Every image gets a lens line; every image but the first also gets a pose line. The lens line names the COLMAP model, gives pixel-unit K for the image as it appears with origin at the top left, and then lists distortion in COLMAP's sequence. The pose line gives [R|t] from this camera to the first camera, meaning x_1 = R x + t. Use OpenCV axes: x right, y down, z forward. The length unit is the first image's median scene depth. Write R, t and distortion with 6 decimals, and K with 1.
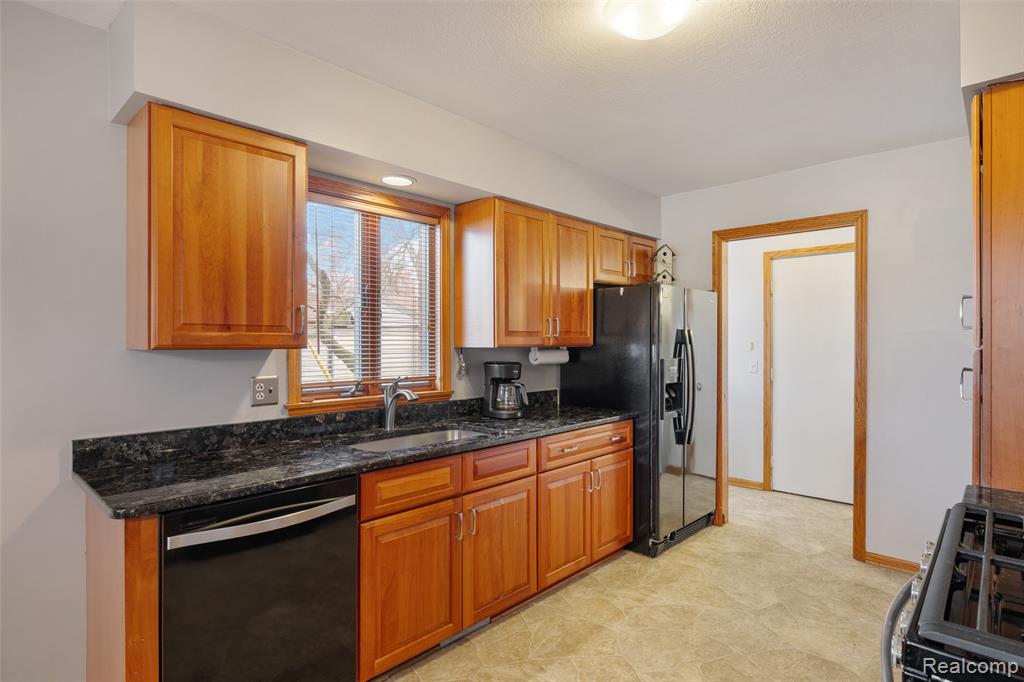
lens RADIAL K [[534.9, 0, 497.7], [0, 534.9, 341.8], [0, 0, 1]] dist [-0.001044, -0.000149]
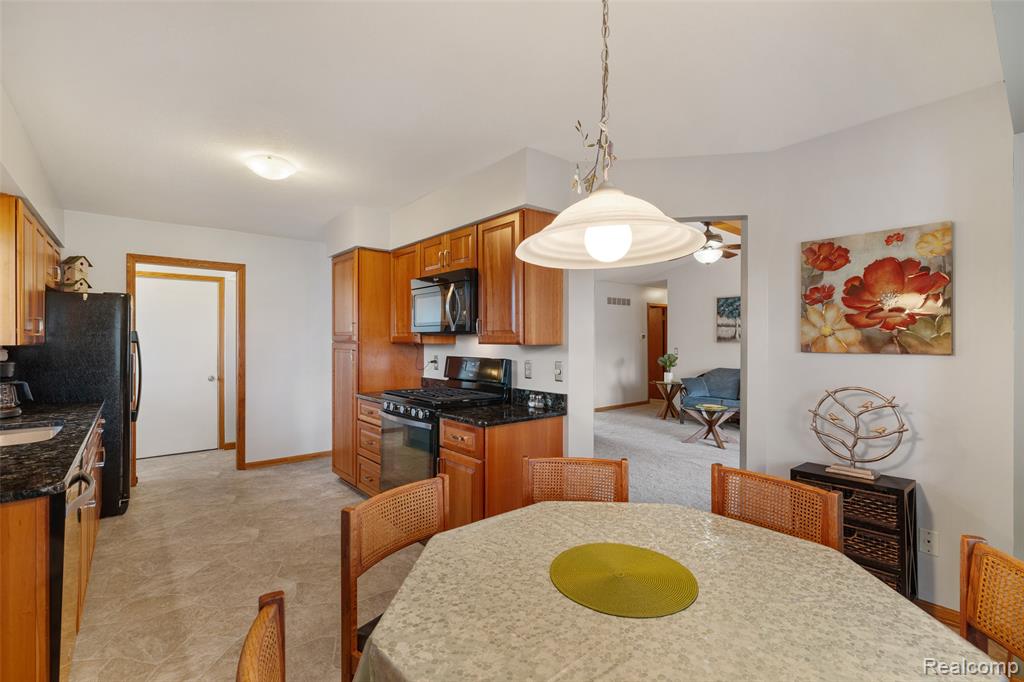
lens RADIAL K [[464.7, 0, 517.4], [0, 464.7, 342.2], [0, 0, 1]] dist [0.002486, 0.000509]
pose [[0.106680, 0.000914, 0.994293, -0.697721], [0.003395, 0.999993, -0.001283, 0.007731], [-0.994288, 0.003513, 0.106676, -0.029102]]
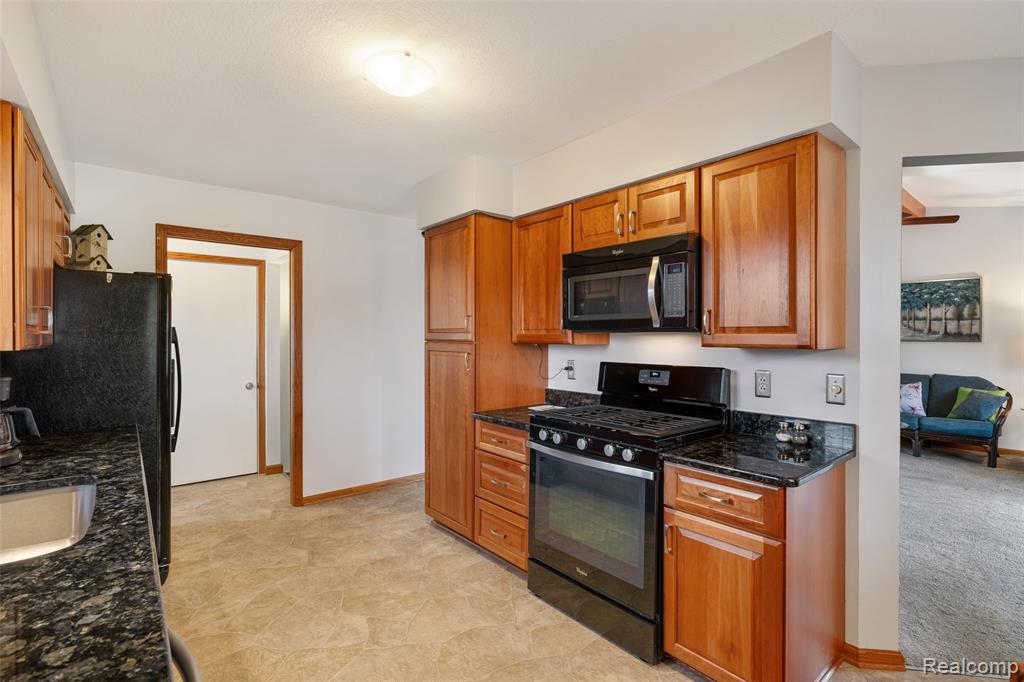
lens RADIAL K [[478.4, 0, 518.3], [0, 478.4, 339.8], [0, 0, 1]] dist [0.000540, -0.000786]
pose [[0.109092, -0.001877, 0.994030, -0.434030], [0.002952, 0.999994, 0.001564, -0.001355], [-0.994027, 0.002764, 0.109097, 0.331681]]
